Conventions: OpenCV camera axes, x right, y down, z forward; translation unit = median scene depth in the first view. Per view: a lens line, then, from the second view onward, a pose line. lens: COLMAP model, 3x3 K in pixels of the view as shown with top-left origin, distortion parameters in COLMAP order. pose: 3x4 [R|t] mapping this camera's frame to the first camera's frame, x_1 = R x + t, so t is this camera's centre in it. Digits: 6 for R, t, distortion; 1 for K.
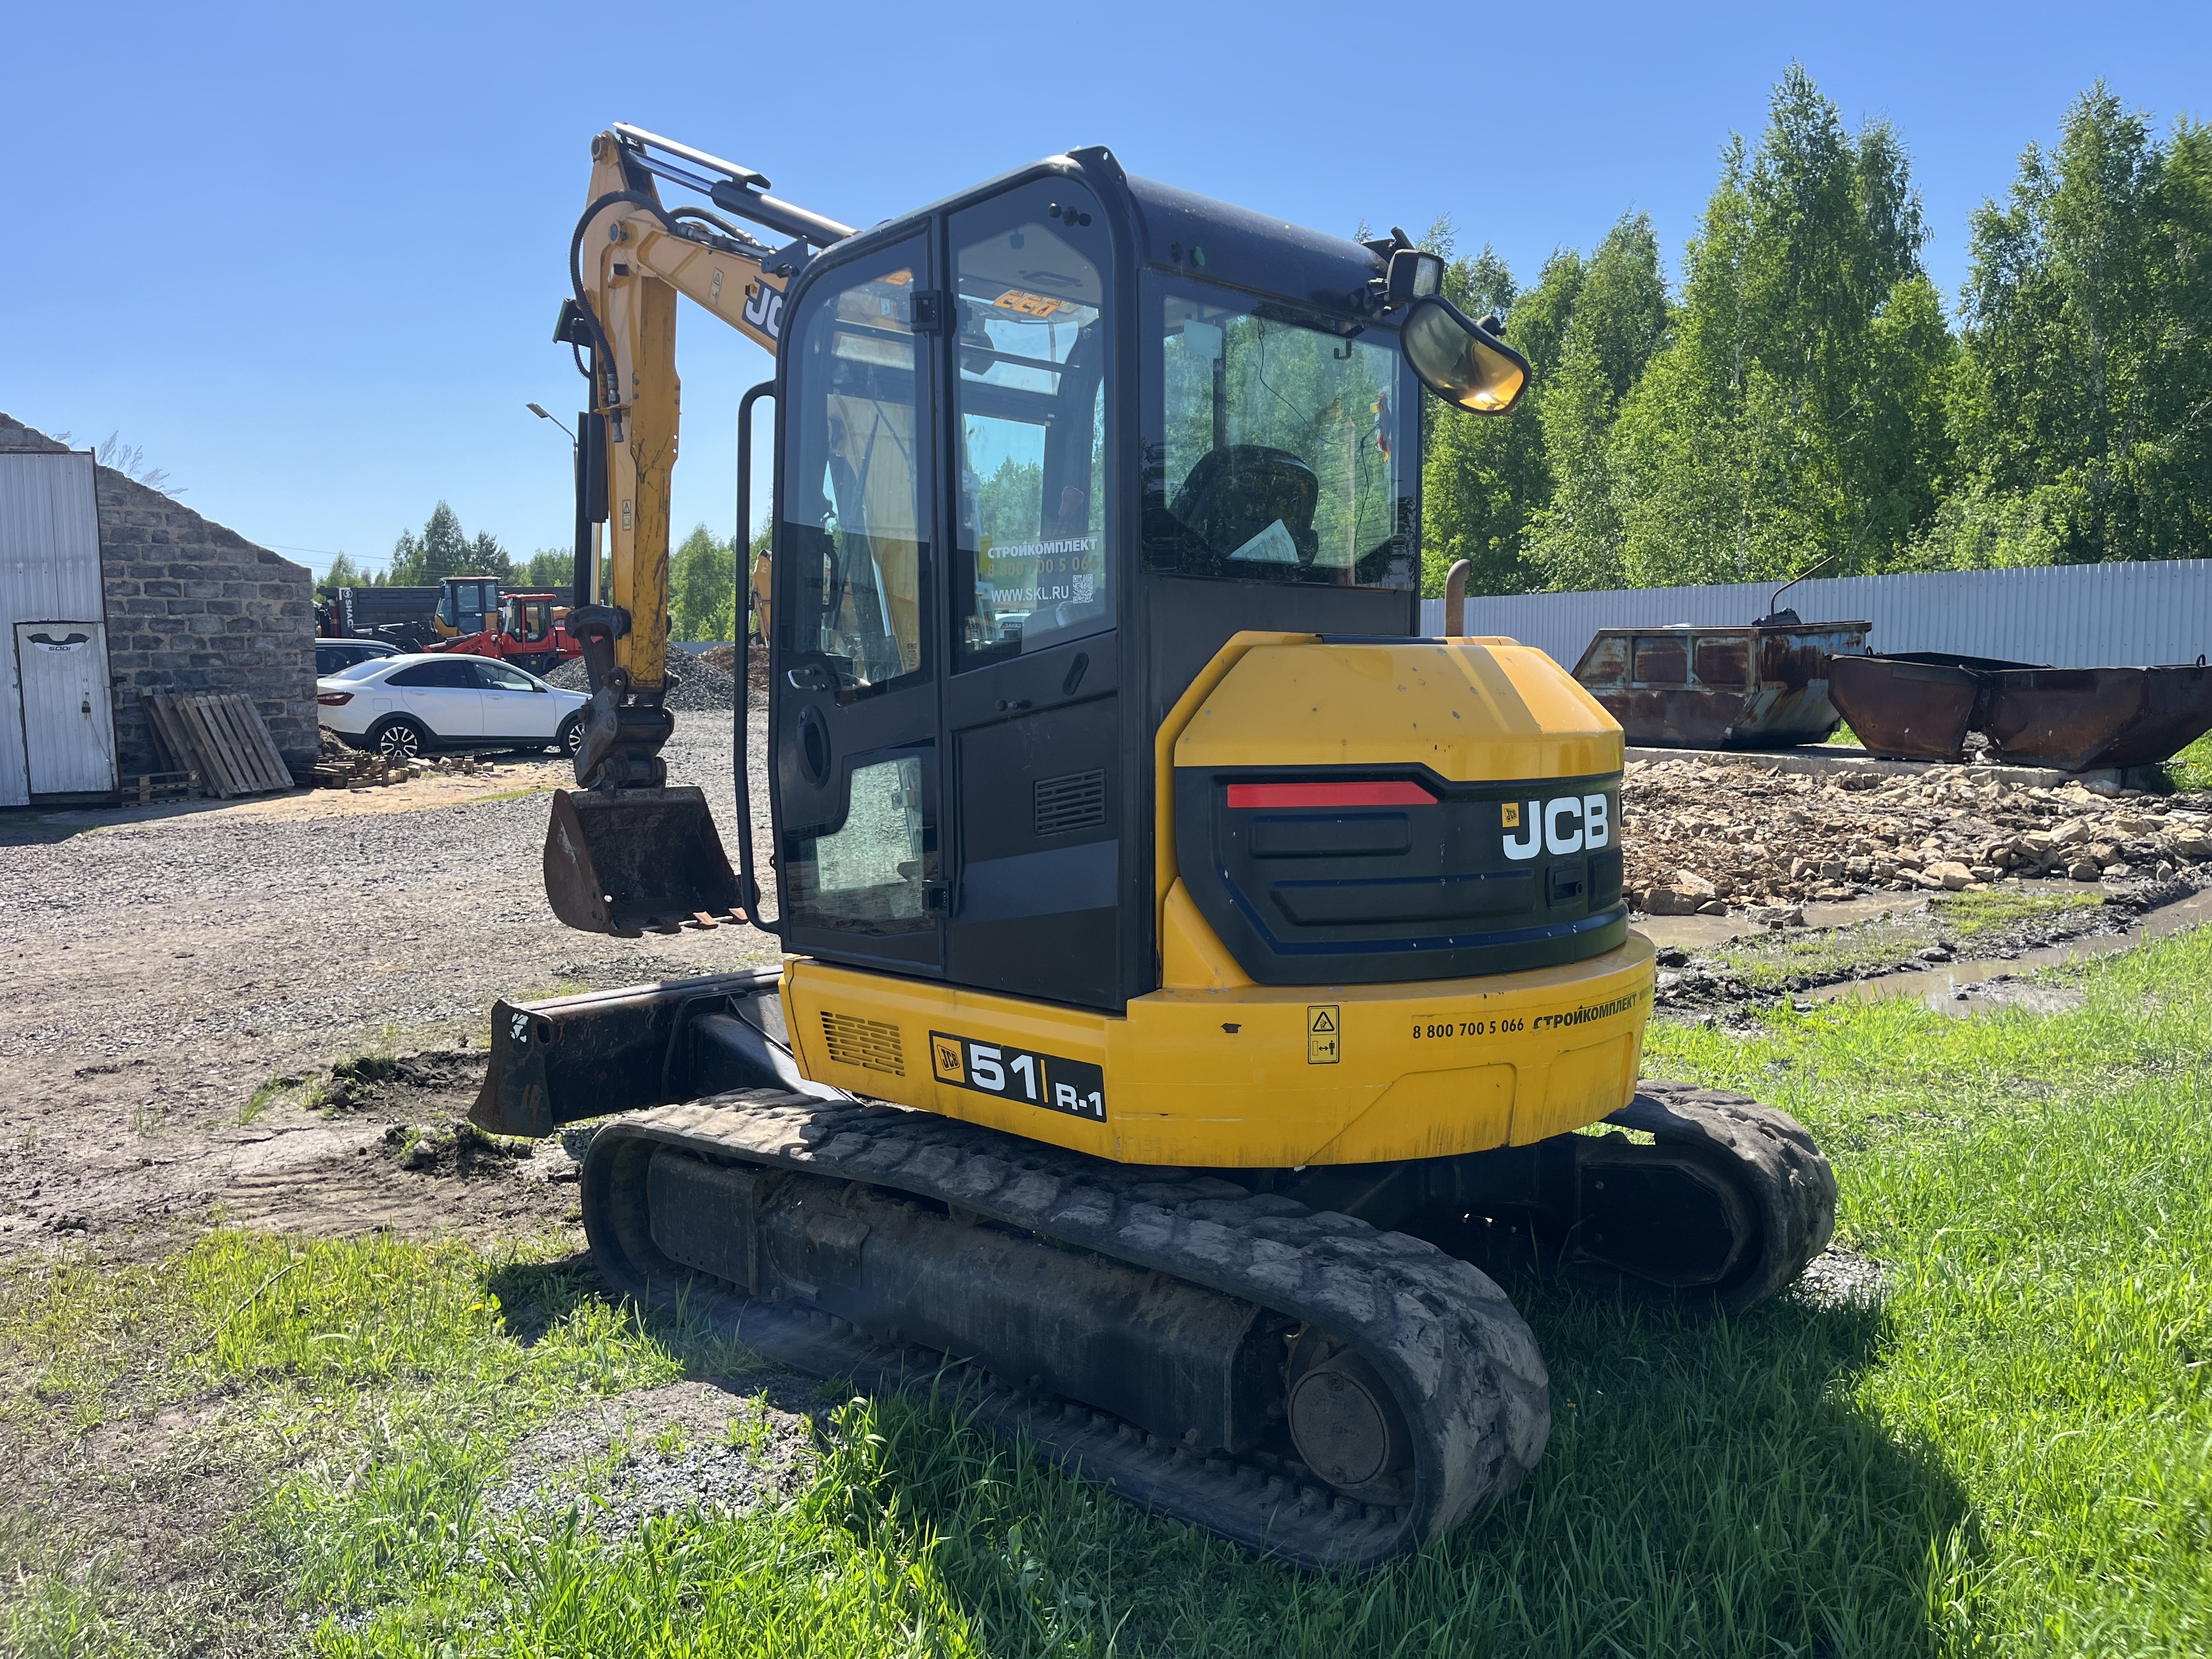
lens RADIAL K [[1669.1, 0, 1114.5], [0, 1669.1, 835.6], [0, 0, 1]] dist [0.064791, -0.064323]
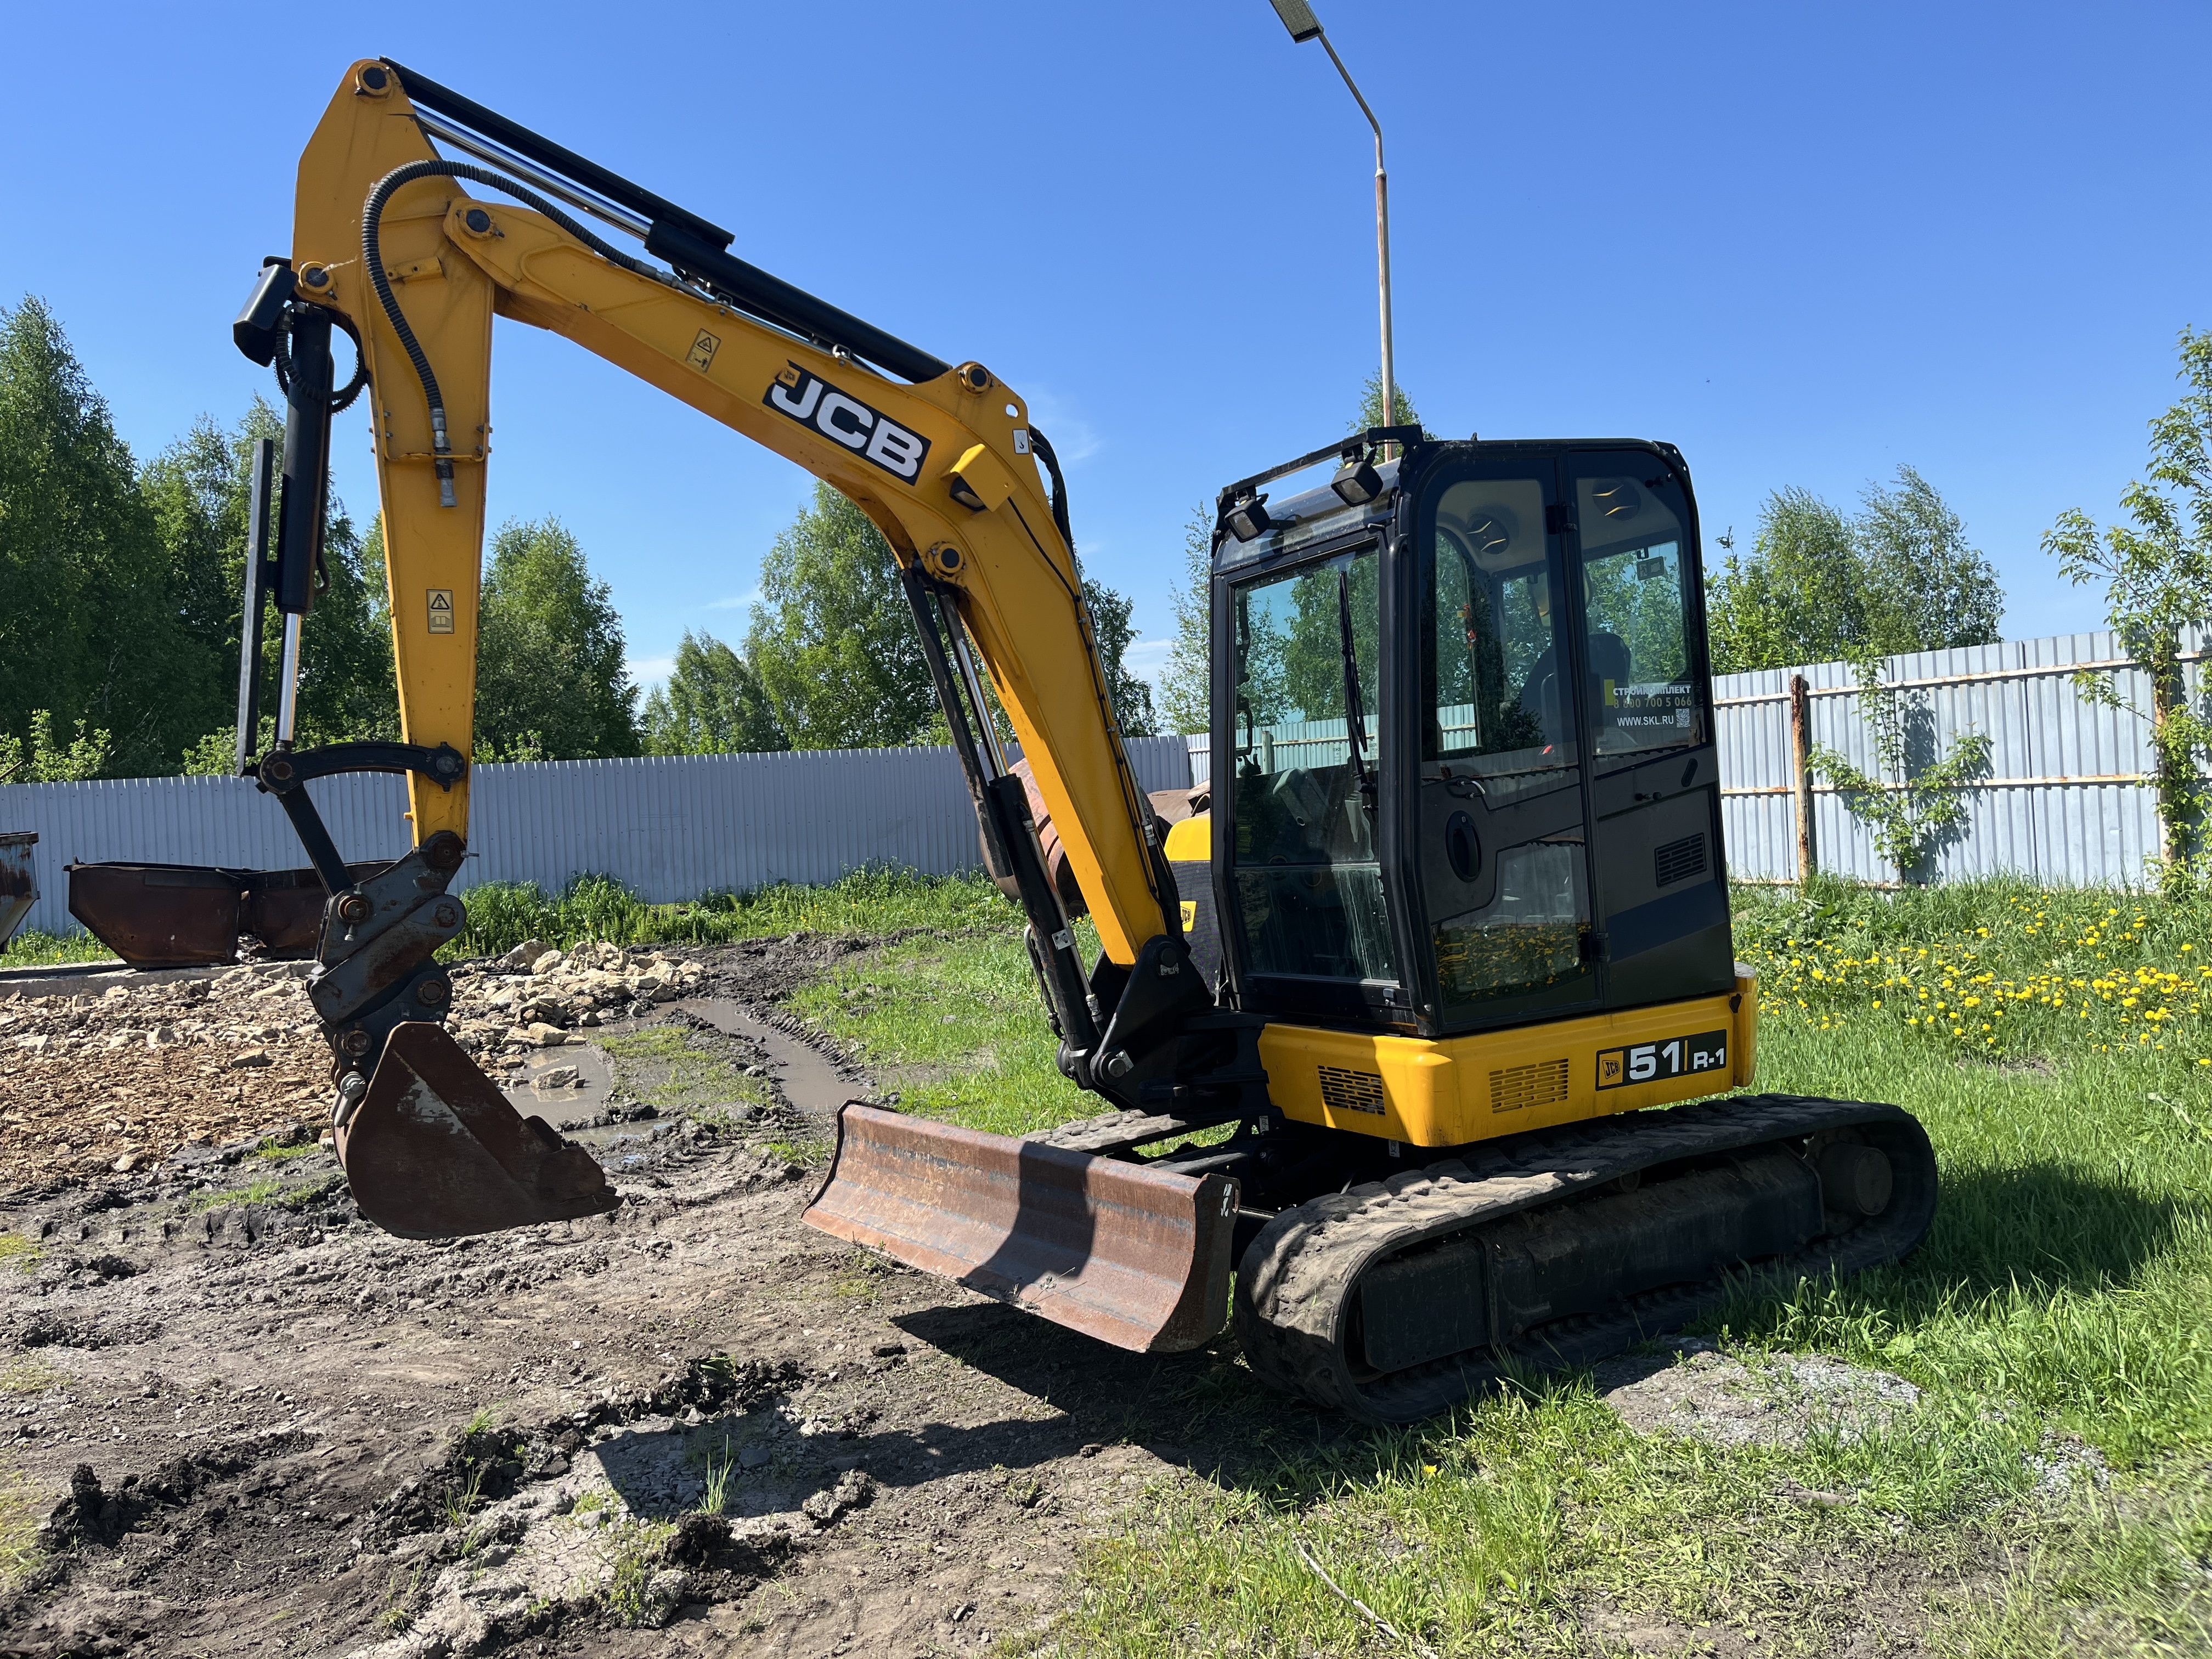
lens RADIAL K [[1683.1, 0, 1088.9], [0, 1683.1, 837.2], [0, 0, 1]] dist [0.052739, -0.064750]
pose [[0.297935, -0.020590, 0.954364, -1.440152], [0.149739, 0.988399, -0.025421, -0.071938], [-0.942769, 0.150479, 0.297562, 0.929122]]
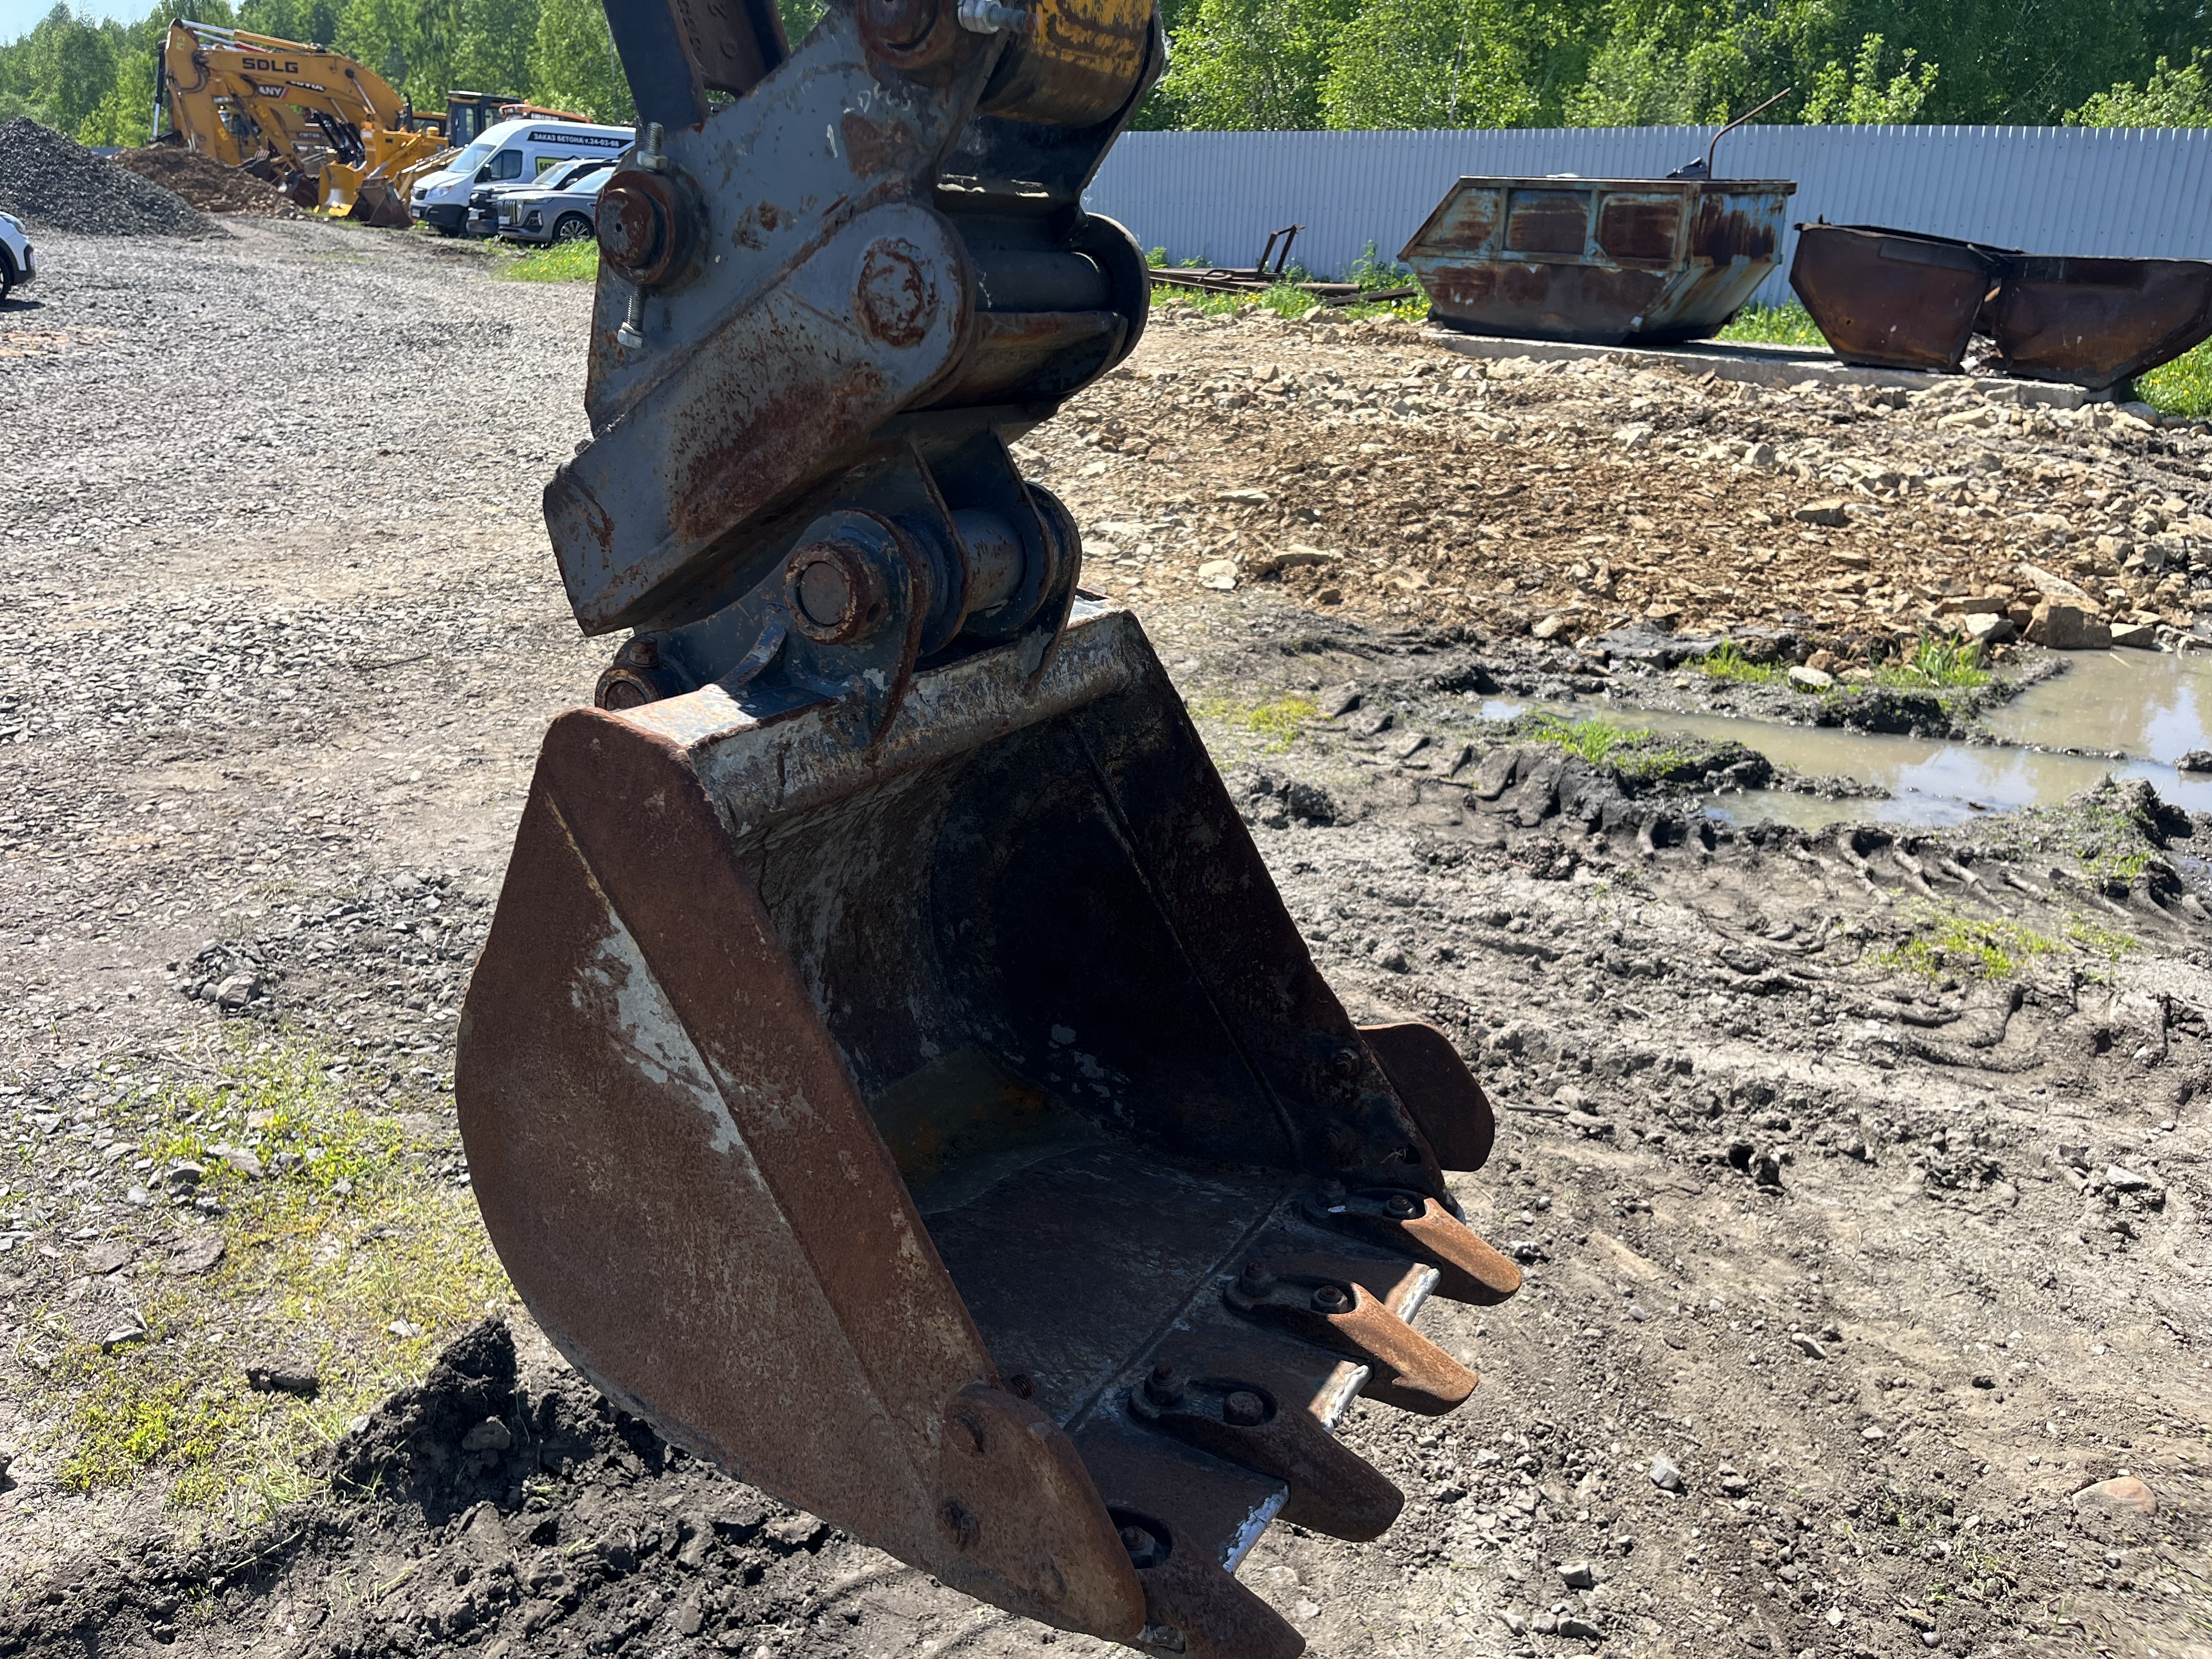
lens RADIAL K [[1683.1, 0, 1088.9], [0, 1683.1, 837.2], [0, 0, 1]] dist [0.052739, -0.064750]
pose [[0.963244, -0.049745, 0.263982, -0.547540], [-0.017201, 0.969266, 0.245412, -0.095497], [-0.268077, -0.240932, 0.932784, 1.390499]]
